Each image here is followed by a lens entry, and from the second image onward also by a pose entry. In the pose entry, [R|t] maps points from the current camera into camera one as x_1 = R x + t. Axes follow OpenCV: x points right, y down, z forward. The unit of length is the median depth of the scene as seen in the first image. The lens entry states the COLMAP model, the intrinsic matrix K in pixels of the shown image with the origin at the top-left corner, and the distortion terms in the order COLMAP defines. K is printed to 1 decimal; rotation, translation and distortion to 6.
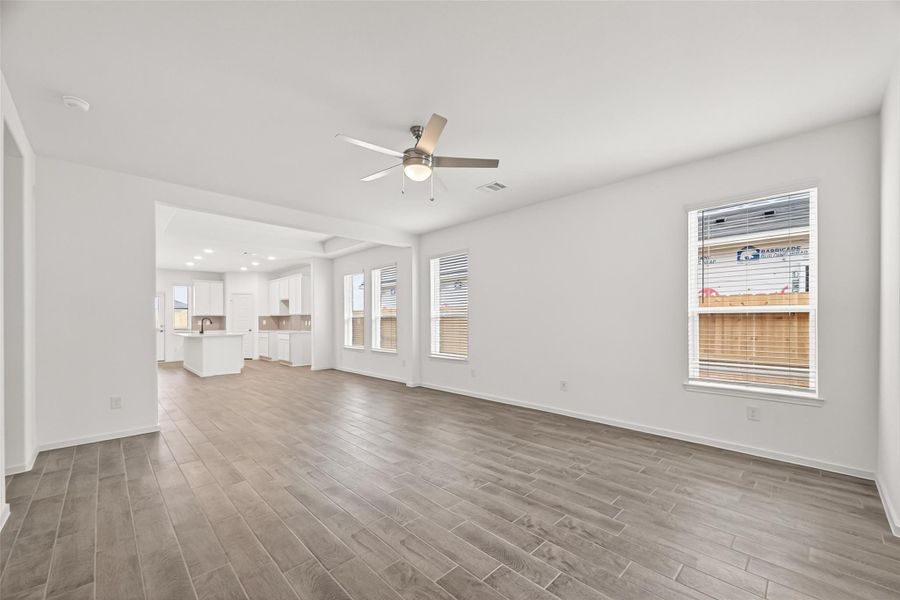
lens RADIAL K [[359.9, 0, 466.2], [0, 359.9, 313.1], [0, 0, 1]] dist [0.002027, -0.001171]
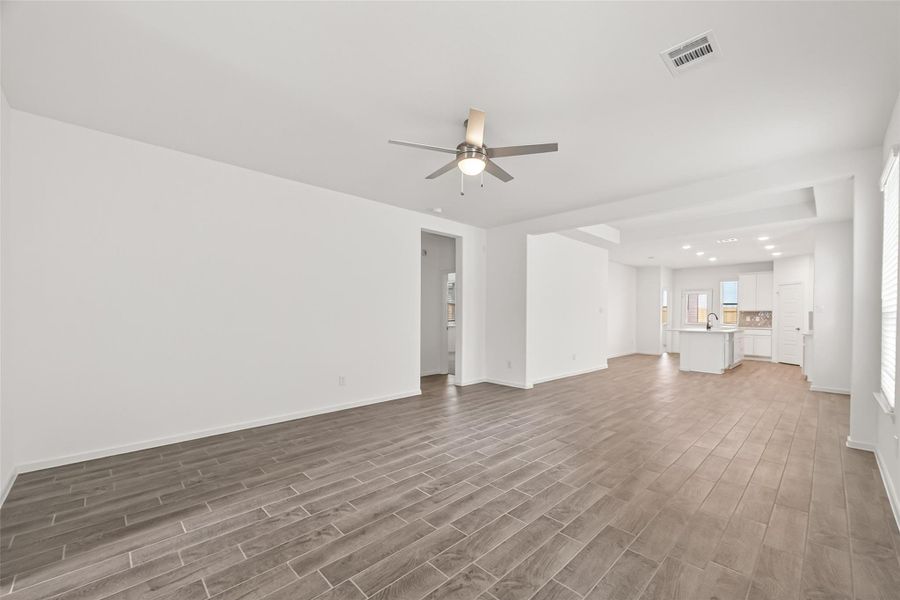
lens RADIAL K [[359.9, 0, 442.6], [0, 359.9, 318.4], [0, 0, 1]] dist [0.002027, -0.001171]
pose [[-0.030484, 0.015657, -0.999413, 0.290870], [0.011976, 0.999811, 0.015298, 0.003748], [0.999463, -0.011503, -0.030666, 0.322242]]
